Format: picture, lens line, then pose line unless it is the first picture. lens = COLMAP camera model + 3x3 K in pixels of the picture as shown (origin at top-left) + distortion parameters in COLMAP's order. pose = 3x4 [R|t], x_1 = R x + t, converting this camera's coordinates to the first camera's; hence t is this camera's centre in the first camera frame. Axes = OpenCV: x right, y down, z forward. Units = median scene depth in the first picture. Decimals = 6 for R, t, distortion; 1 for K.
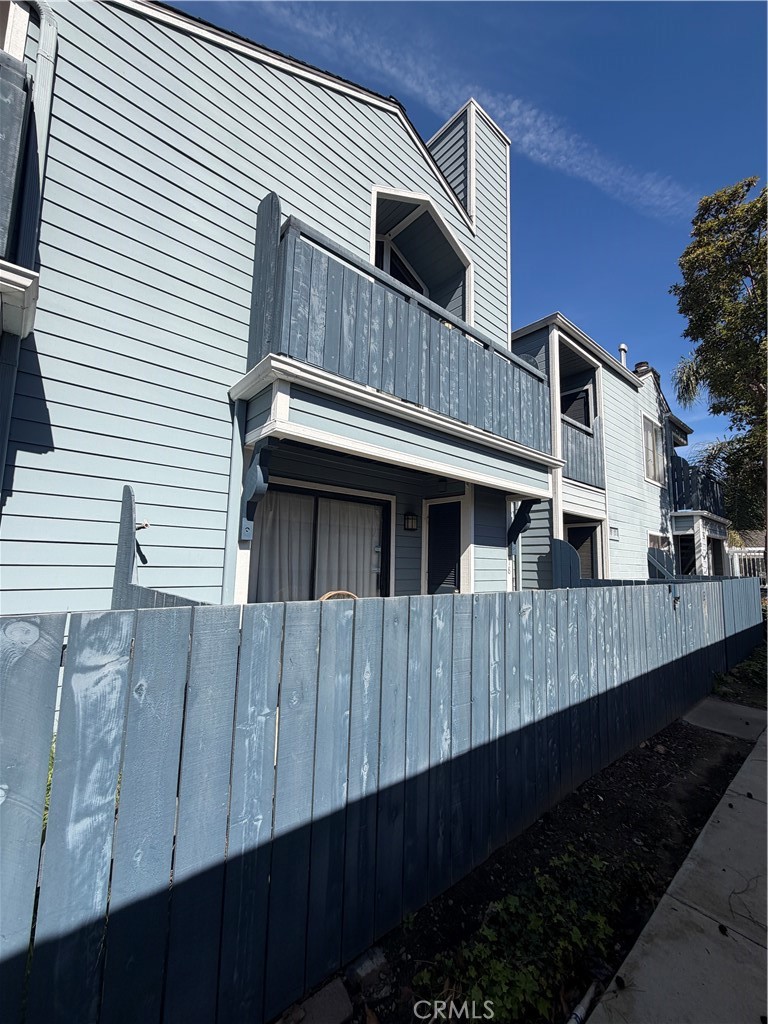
lens RADIAL K [[421.3, 0, 384.0], [0, 421.3, 512.0], [0, 0, 1]] dist [0.002789, -0.000126]
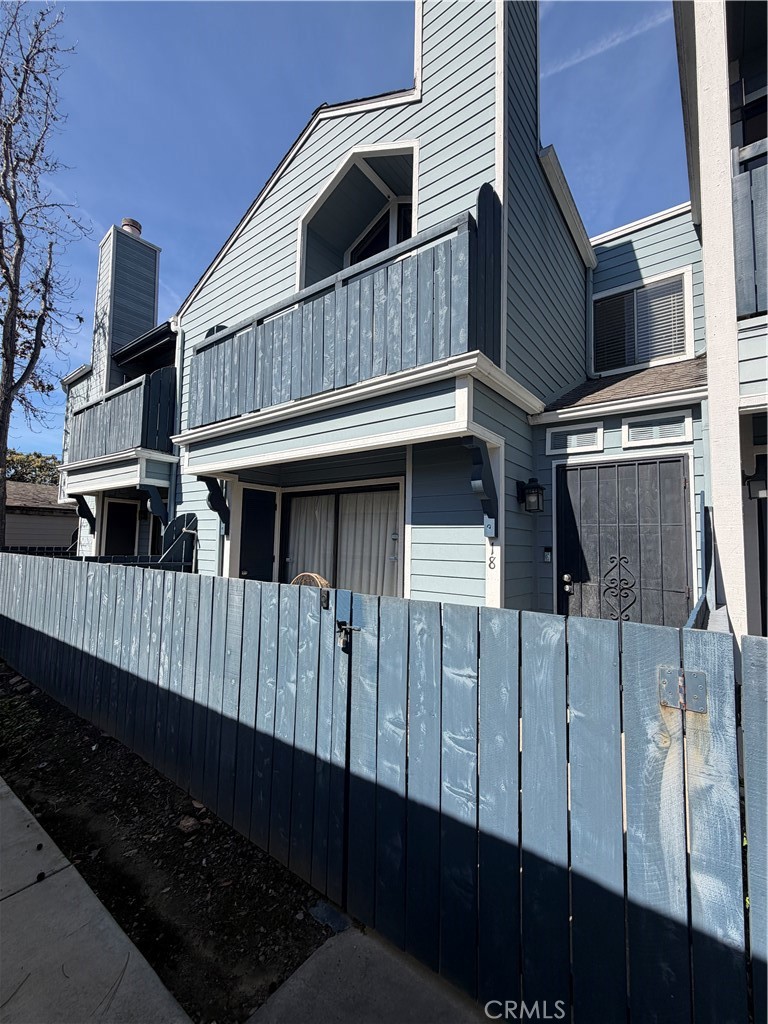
lens RADIAL K [[433.2, 0, 384.0], [0, 433.2, 512.0], [0, 0, 1]] dist [0.000739, 0.000012]
pose [[0.192308, -0.094161, -0.976807, 1.100178], [0.098671, 0.992197, -0.076219, 0.125017], [0.976361, -0.081725, 0.200098, 0.932246]]
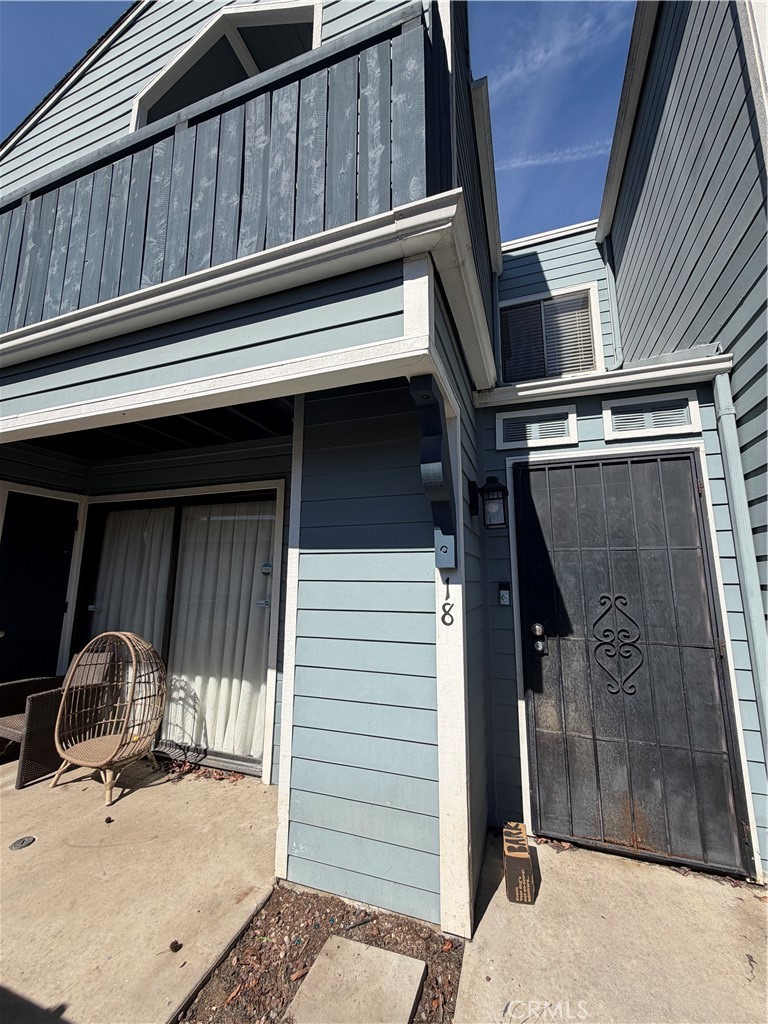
lens RADIAL K [[404.4, 0, 384.0], [0, 404.4, 512.0], [0, 0, 1]] dist [-0.000829, -0.000026]
pose [[0.484587, -0.165156, -0.859010, 0.713040], [0.109612, 0.985739, -0.127686, 0.118685], [0.867848, -0.032283, 0.495780, 1.012571]]
